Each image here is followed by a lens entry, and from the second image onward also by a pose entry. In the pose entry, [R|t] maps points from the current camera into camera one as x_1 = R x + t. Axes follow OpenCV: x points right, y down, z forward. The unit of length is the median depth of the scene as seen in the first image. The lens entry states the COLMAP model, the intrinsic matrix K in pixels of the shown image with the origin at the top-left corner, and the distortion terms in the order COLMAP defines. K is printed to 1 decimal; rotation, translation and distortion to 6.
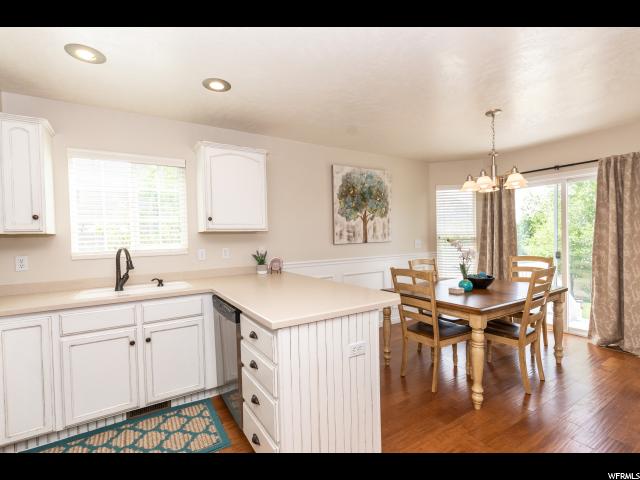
lens RADIAL K [[304.8, 0, 306.9], [0, 304.8, 244.0], [0, 0, 1]] dist [-0.000770, -0.000953]
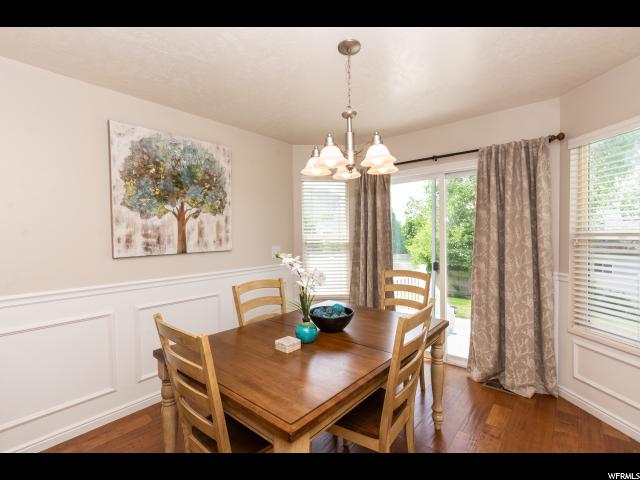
lens RADIAL K [[290.7, 0, 311.9], [0, 290.7, 242.1], [0, 0, 1]] dist [-0.000786, -0.000074]
pose [[0.957330, 0.001686, 0.288991, 0.288213], [-0.001771, 0.999998, 0.000030, -0.029409], [-0.288991, -0.000540, 0.957332, 0.359051]]
